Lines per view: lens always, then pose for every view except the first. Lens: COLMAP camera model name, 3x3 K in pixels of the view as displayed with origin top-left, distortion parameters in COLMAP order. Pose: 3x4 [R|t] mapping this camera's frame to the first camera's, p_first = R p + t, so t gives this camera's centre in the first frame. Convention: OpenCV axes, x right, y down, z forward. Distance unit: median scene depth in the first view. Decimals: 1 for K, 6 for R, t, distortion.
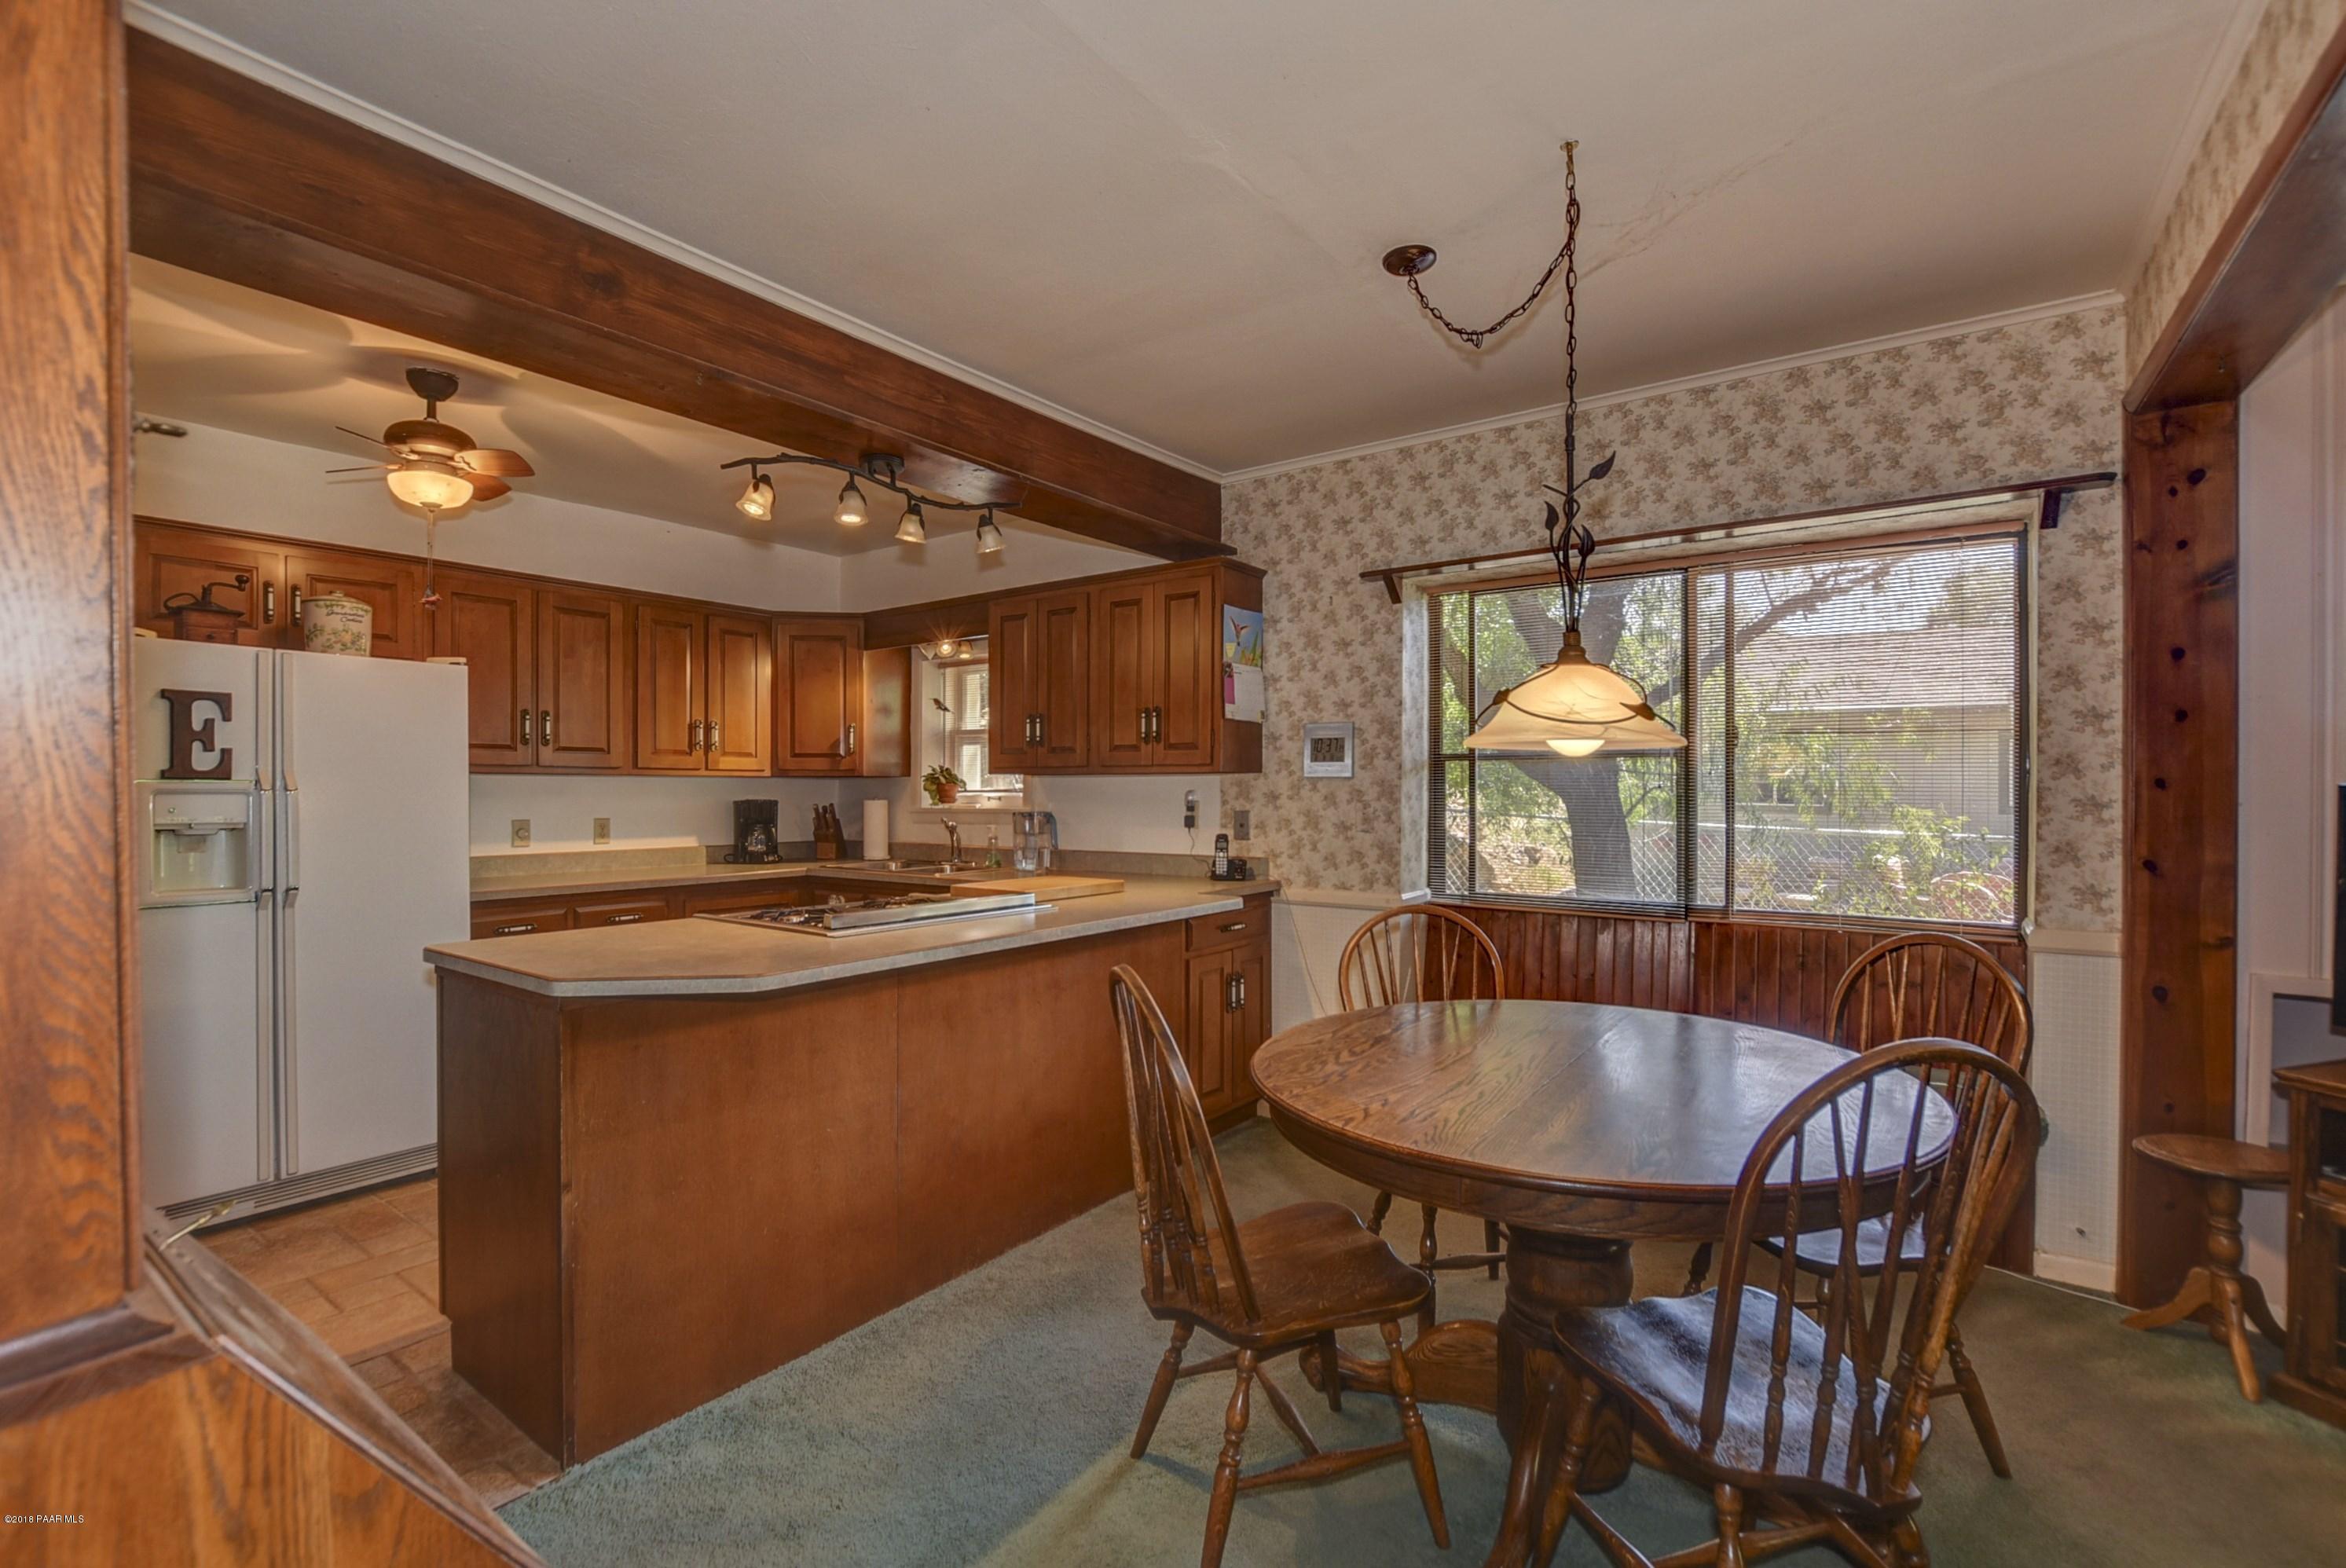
lens RADIAL K [[1068.4, 0, 1158.6], [0, 1068.4, 791.7], [0, 0, 1]] dist [-0.024868, 0.000214]
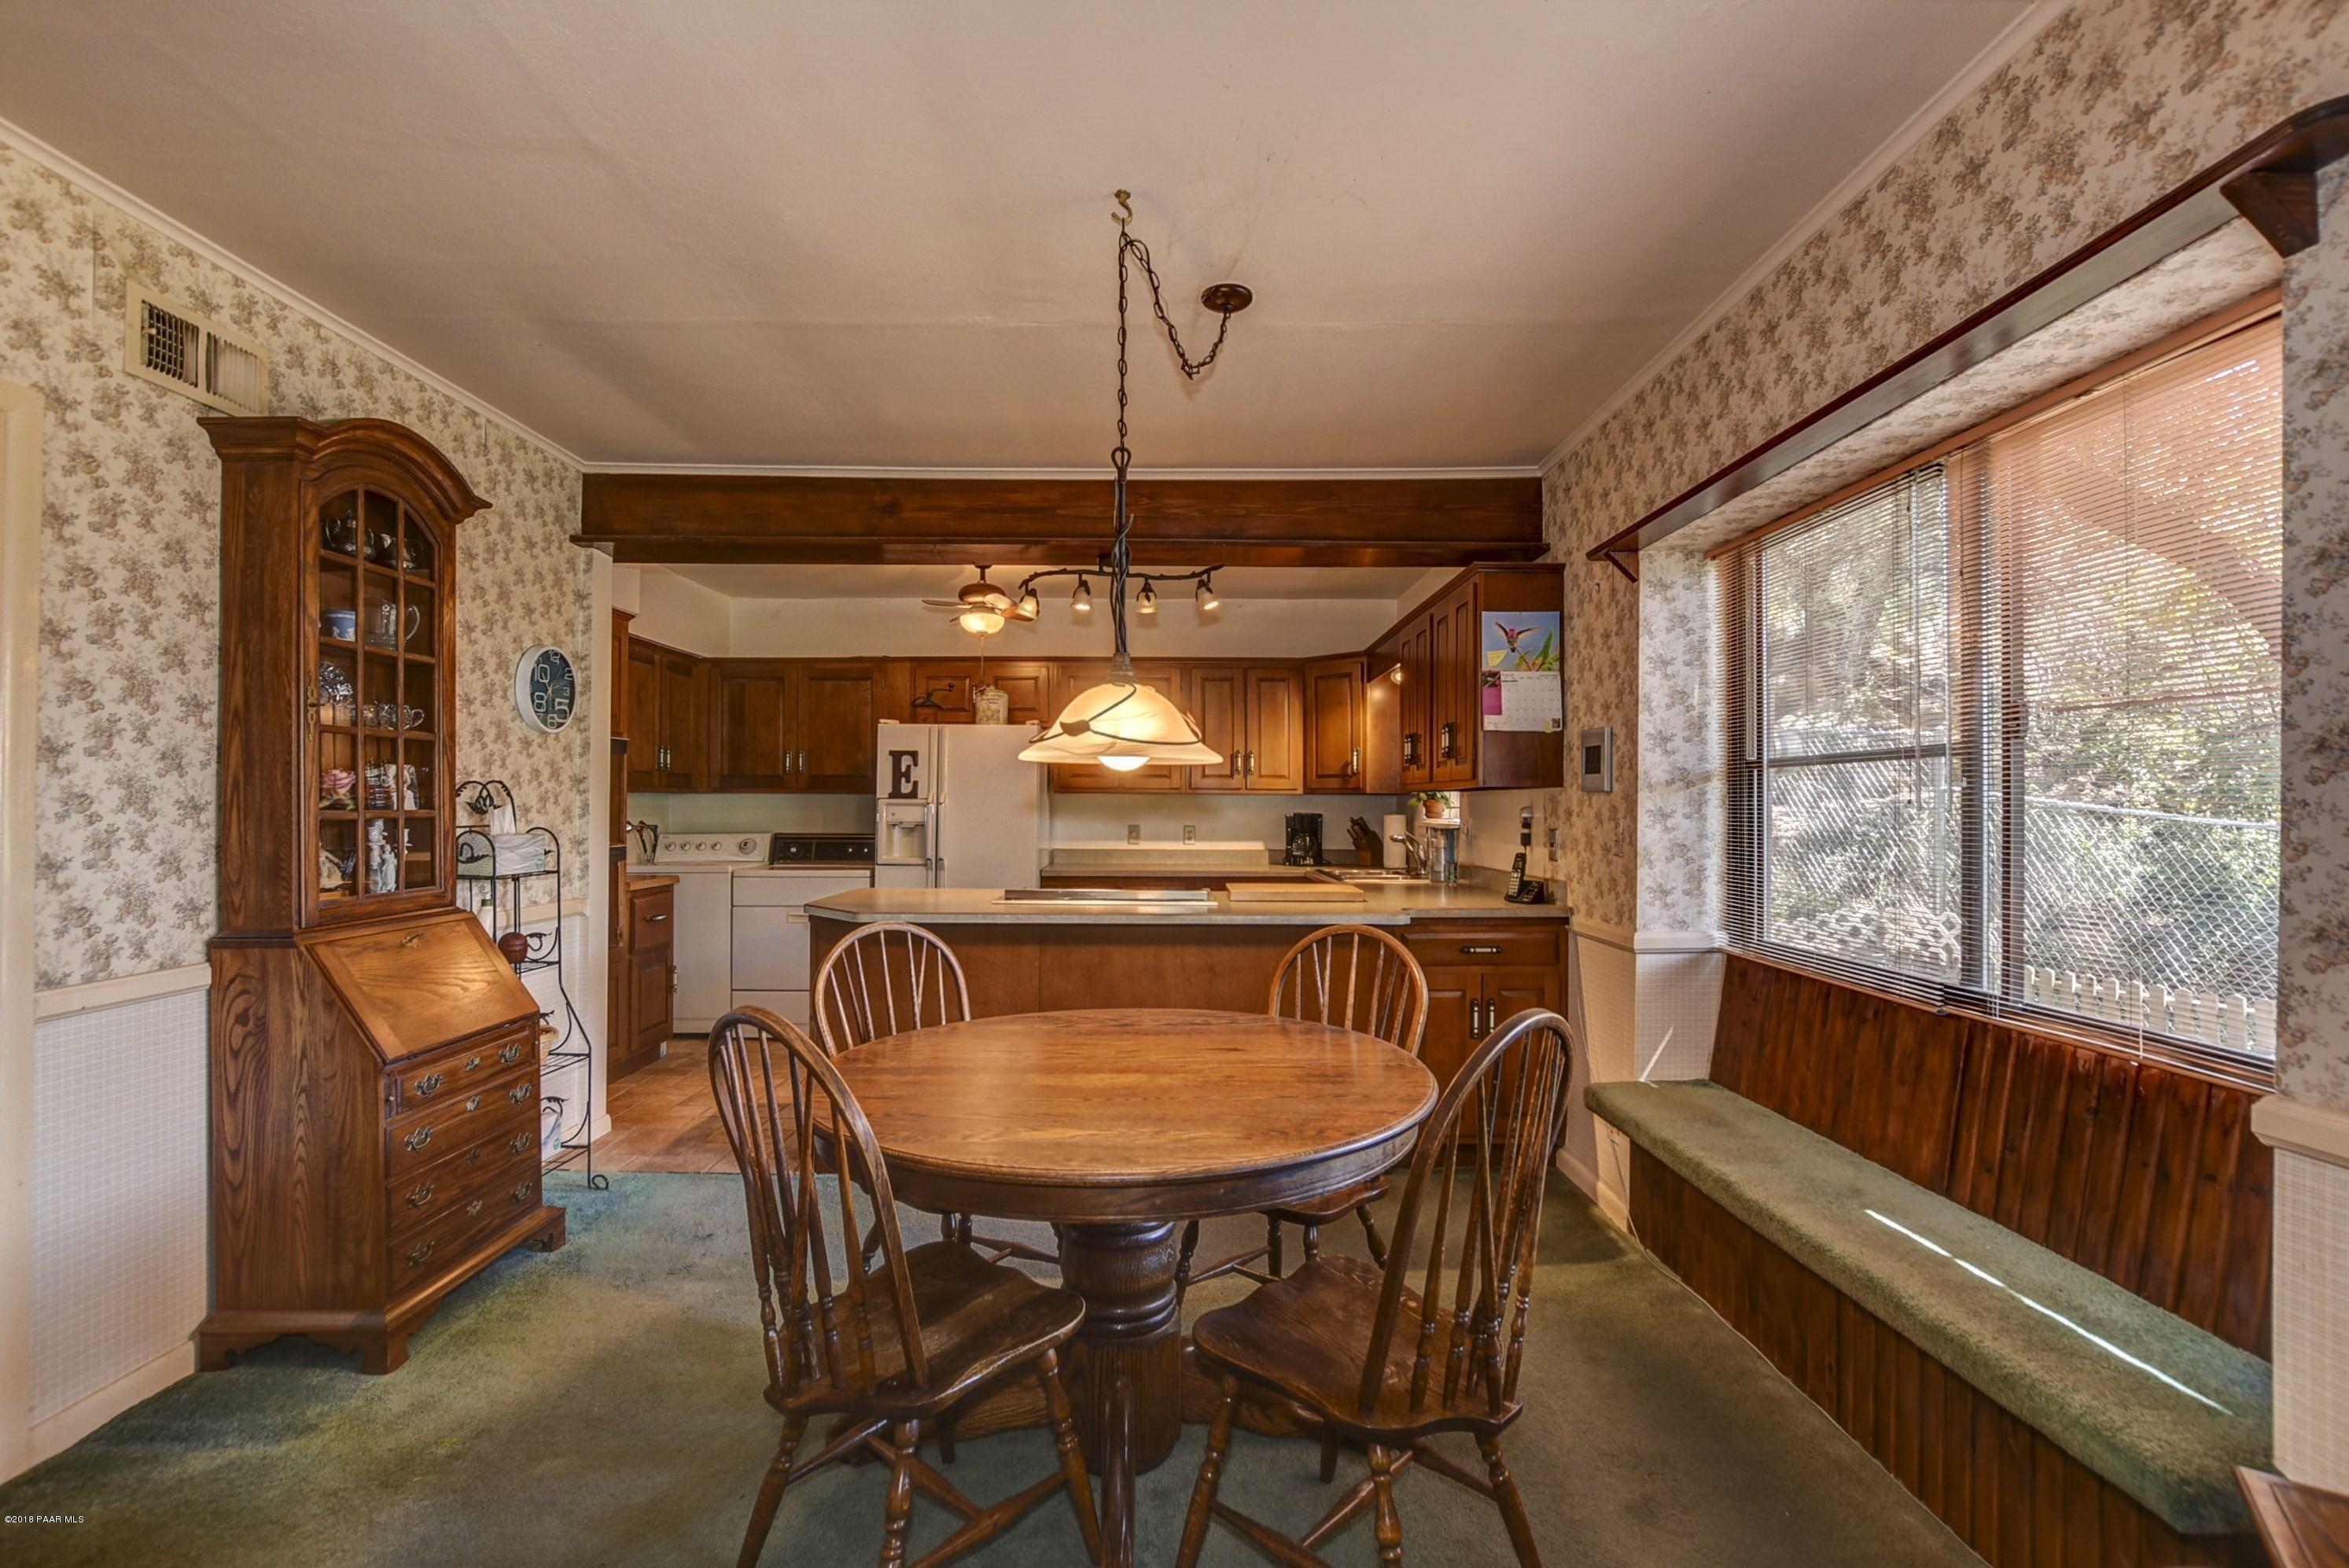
lens RADIAL K [[1056.4, 0, 1172.0], [0, 1056.4, 799.9], [0, 0, 1]] dist [-0.014369, 0.000958]
pose [[0.578005, -0.001982, -0.816031, 0.639185], [-0.005570, 0.999964, -0.006373, 0.000727], [0.816015, 0.008229, 0.577973, 0.216822]]
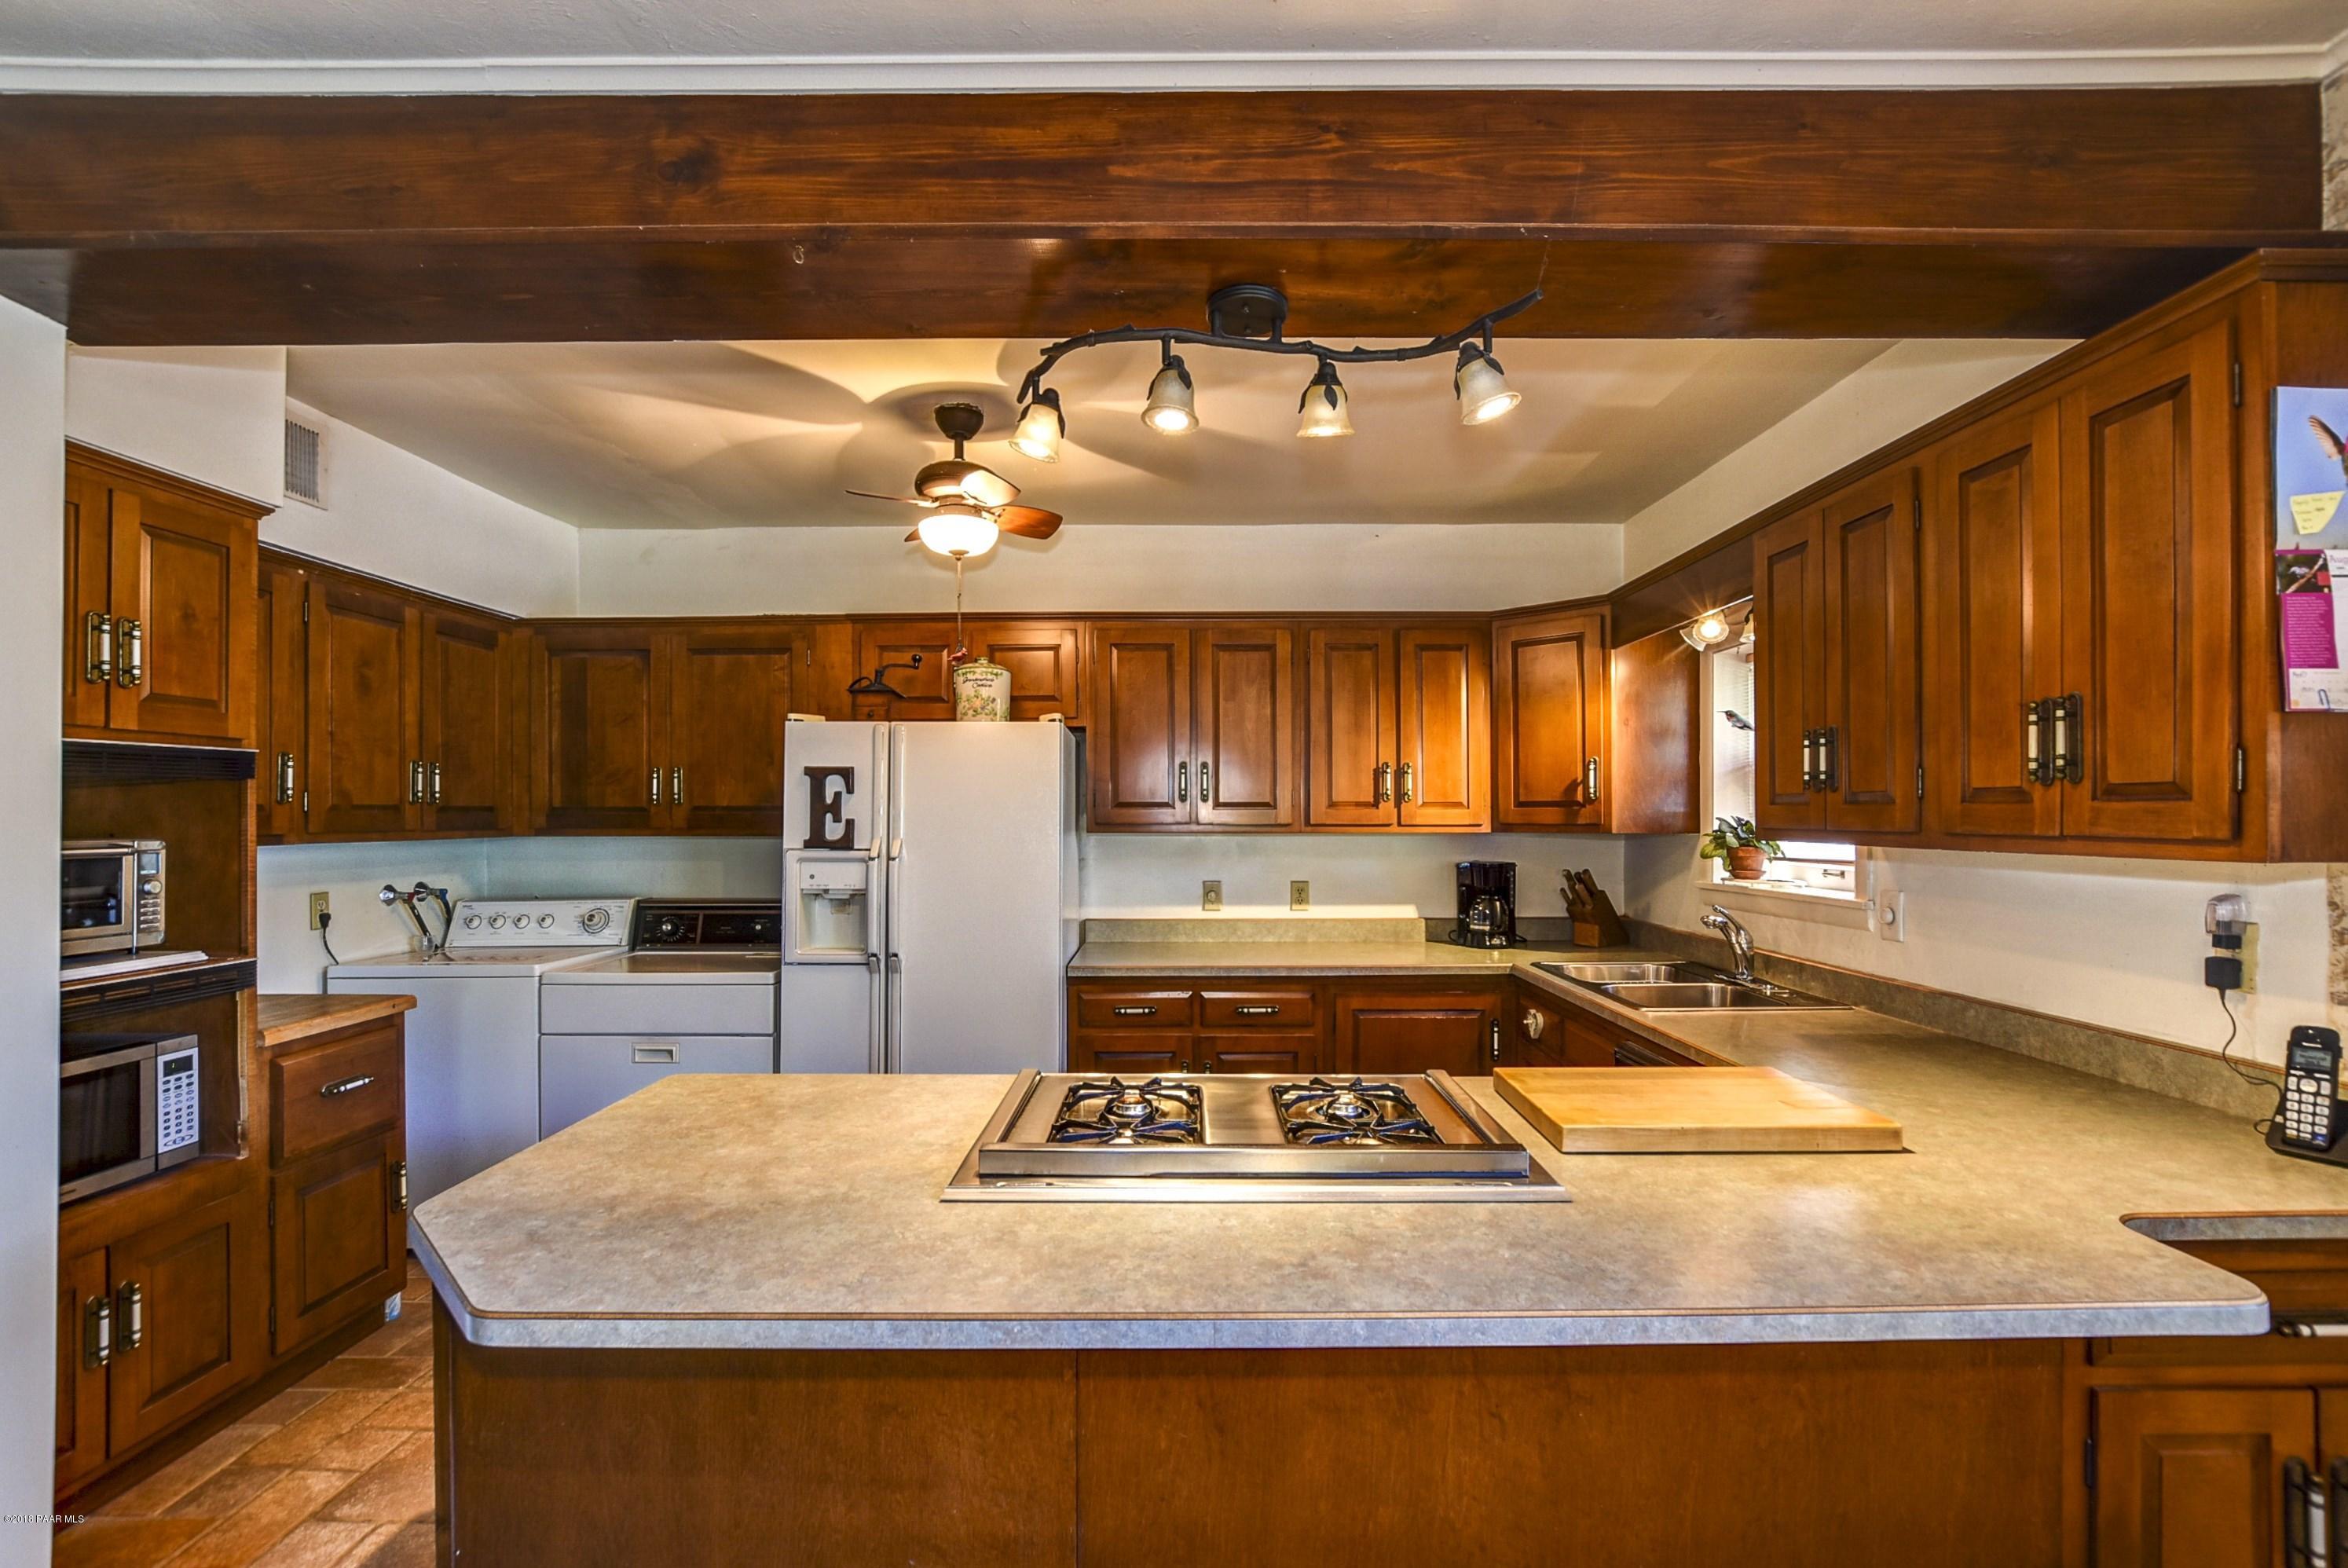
lens RADIAL K [[1017.1, 0, 1197.6], [0, 1017.1, 811.2], [0, 0, 1]] dist [-0.014928, 0.000449]
pose [[0.587814, -0.002282, -0.808993, 0.111701], [0.001469, 0.999997, -0.001753, -0.034290], [0.808995, -0.000157, 0.587816, 0.493815]]
